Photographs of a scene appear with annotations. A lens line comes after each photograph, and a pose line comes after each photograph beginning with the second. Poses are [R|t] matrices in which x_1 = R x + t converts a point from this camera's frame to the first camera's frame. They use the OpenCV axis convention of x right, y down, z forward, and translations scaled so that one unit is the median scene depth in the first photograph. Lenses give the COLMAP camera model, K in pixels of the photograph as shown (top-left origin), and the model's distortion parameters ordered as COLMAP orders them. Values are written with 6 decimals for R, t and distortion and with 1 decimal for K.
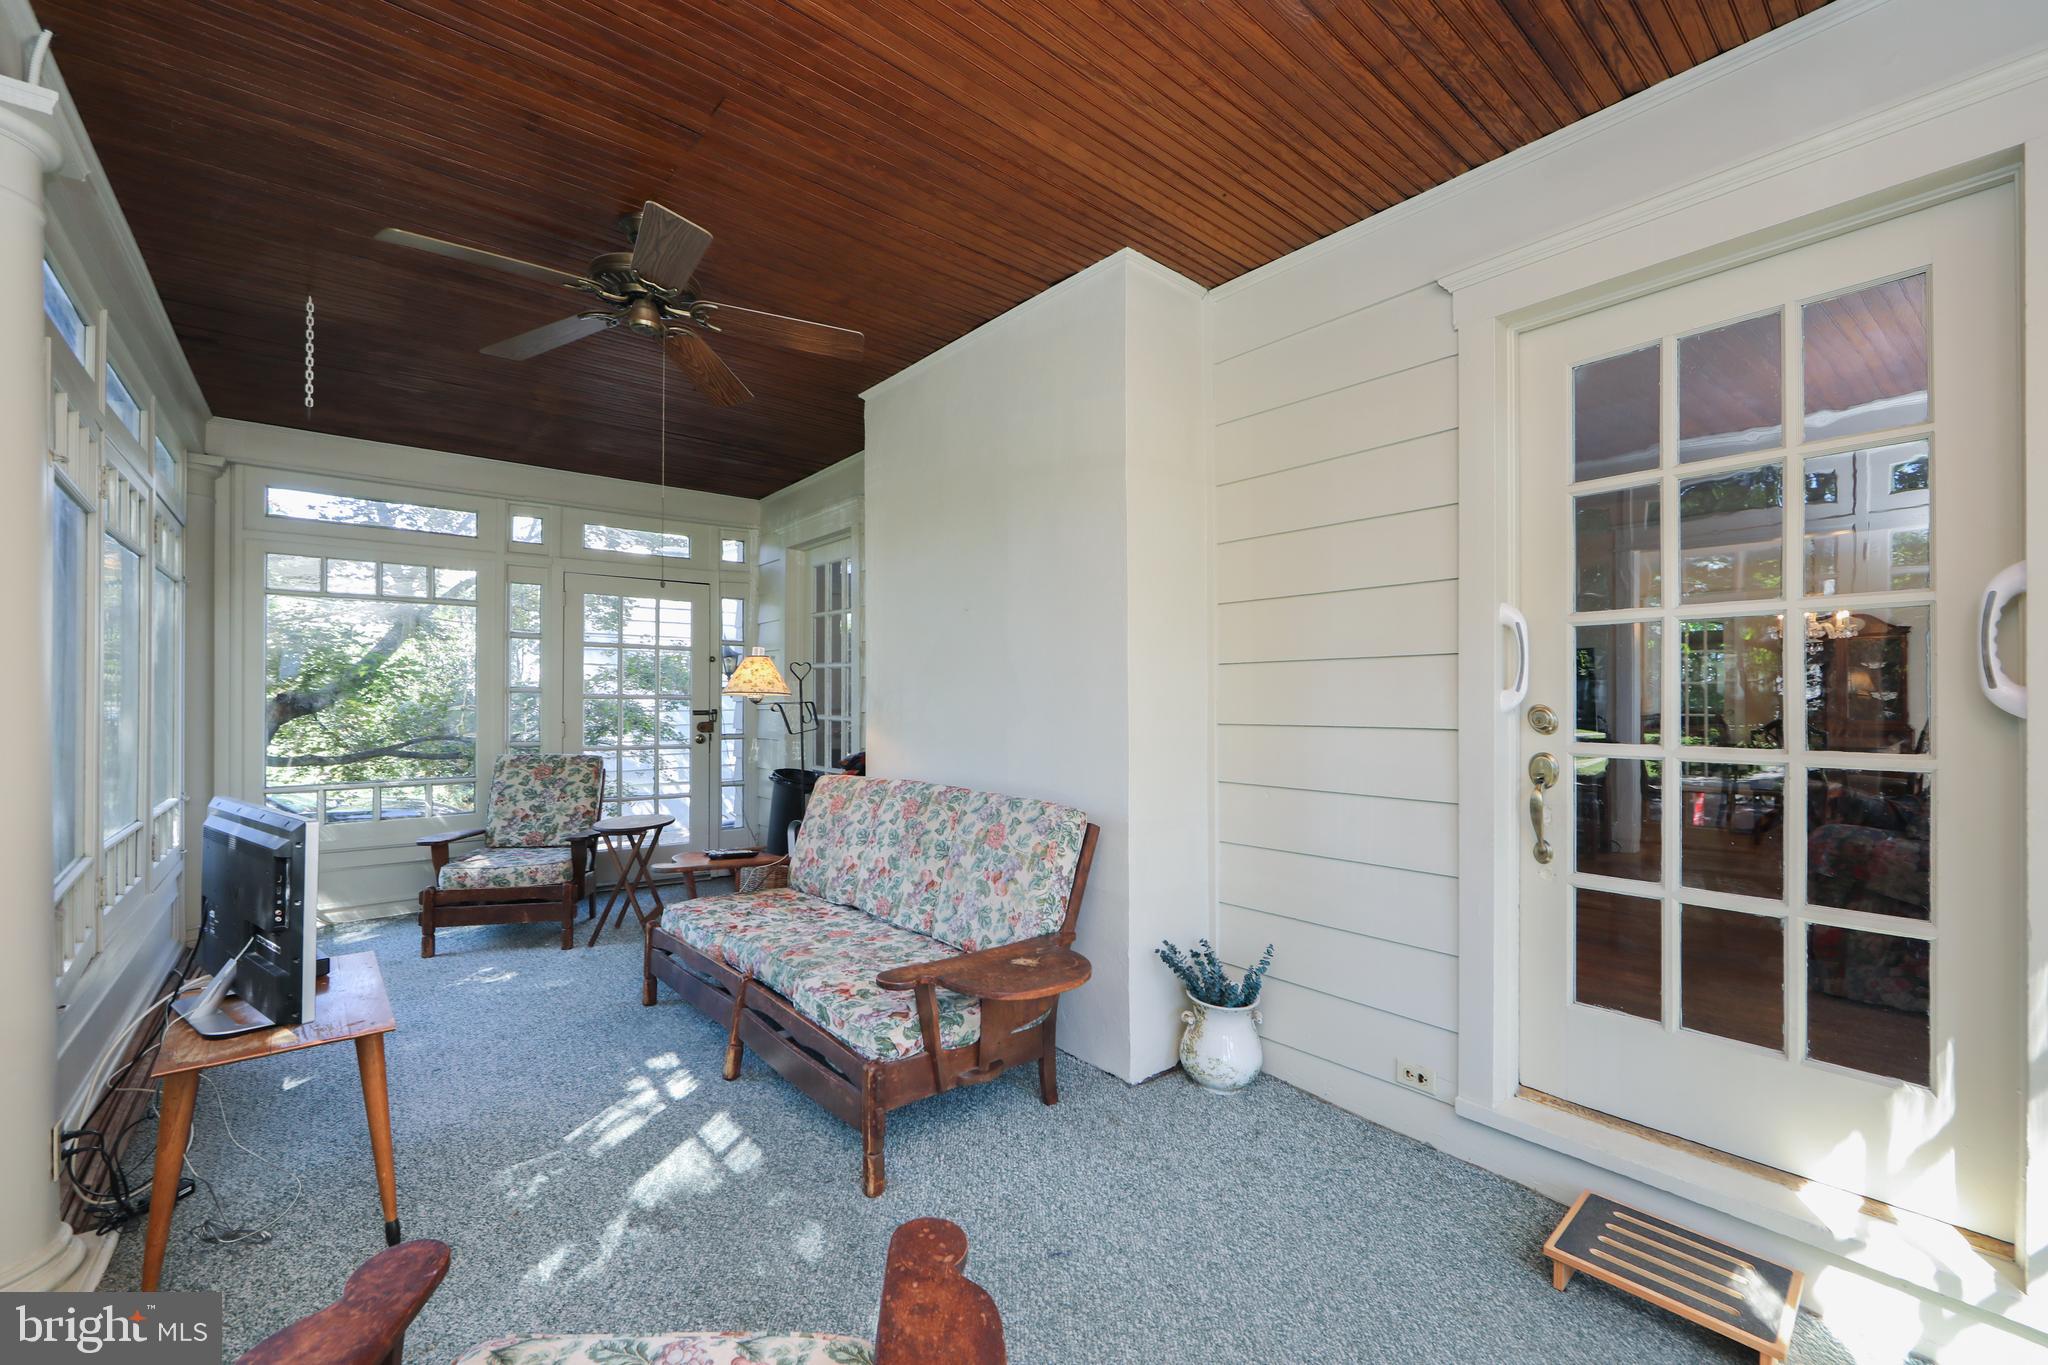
lens RADIAL K [[819.6, 0, 1009.4], [0, 819.6, 686.0], [0, 0, 1]] dist [-0.001745, -0.000195]
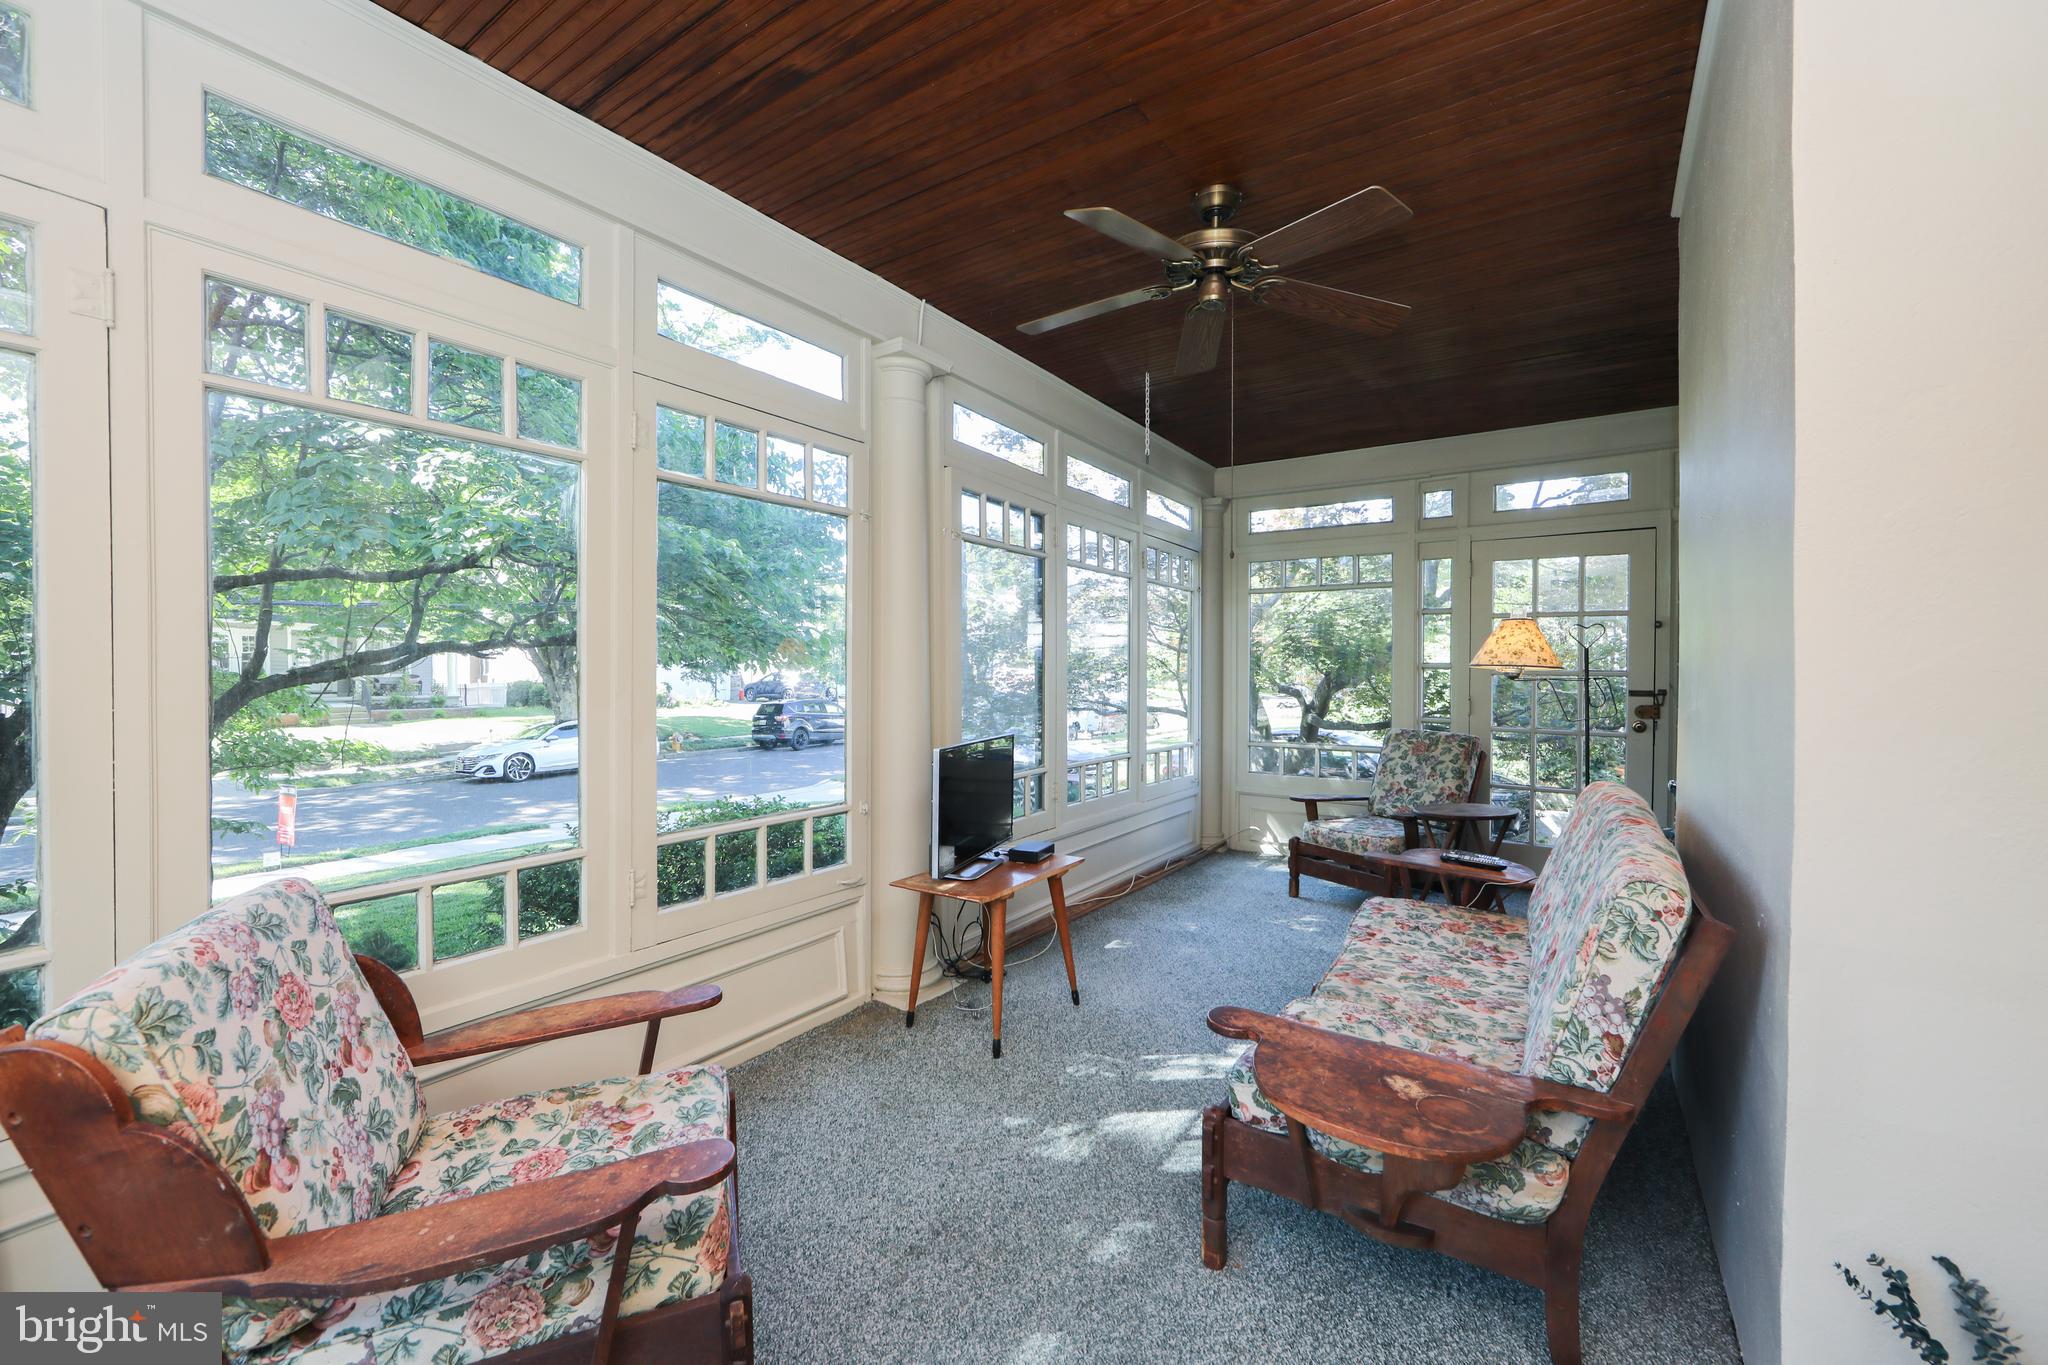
lens RADIAL K [[819.6, 0, 1009.4], [0, 819.6, 686.0], [0, 0, 1]] dist [-0.001745, -0.000195]
pose [[0.307963, 0.015769, -0.951268, 0.300204], [0.008604, 0.999776, 0.019358, 0.008469], [0.951359, -0.014146, 0.307758, 0.301866]]
